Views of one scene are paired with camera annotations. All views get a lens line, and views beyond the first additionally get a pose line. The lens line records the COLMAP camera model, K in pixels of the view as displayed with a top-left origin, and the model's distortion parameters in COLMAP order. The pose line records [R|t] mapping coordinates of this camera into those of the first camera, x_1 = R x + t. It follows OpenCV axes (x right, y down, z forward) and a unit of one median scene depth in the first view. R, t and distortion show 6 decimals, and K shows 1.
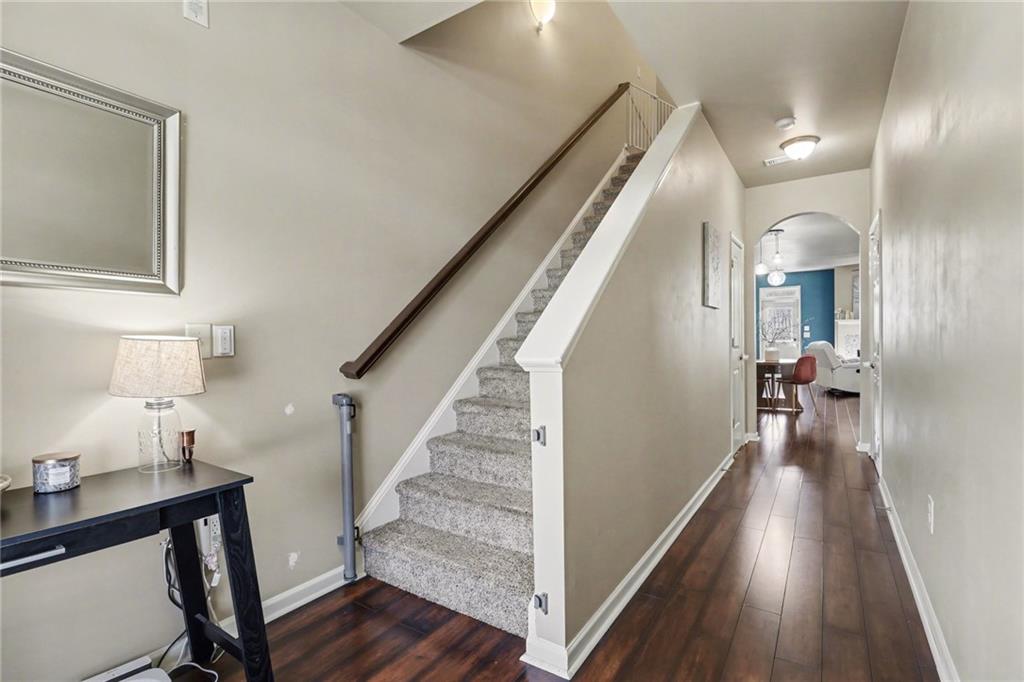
lens RADIAL K [[475.1, 0, 512.9], [0, 475.1, 337.7], [0, 0, 1]] dist [0.002704, -0.014107]
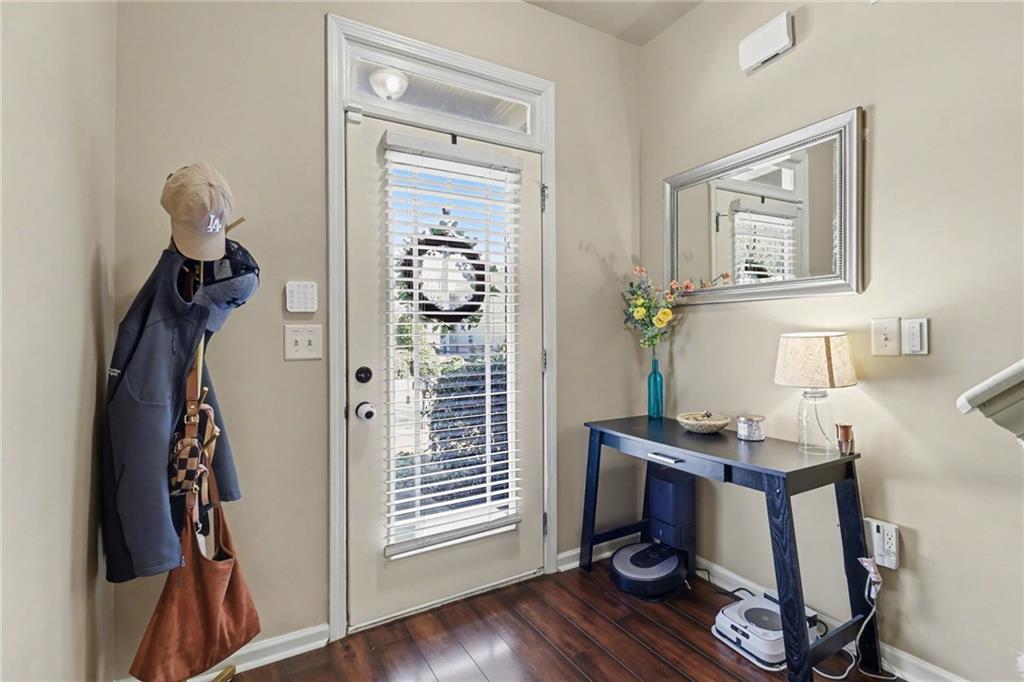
lens RADIAL K [[475.1, 0, 512.9], [0, 475.1, 337.7], [0, 0, 1]] dist [0.002704, -0.014107]
pose [[-0.426320, 0.014140, -0.904462, 0.520527], [0.017030, 0.999826, 0.007604, -0.011460], [0.904412, -0.012161, -0.426487, 0.758051]]
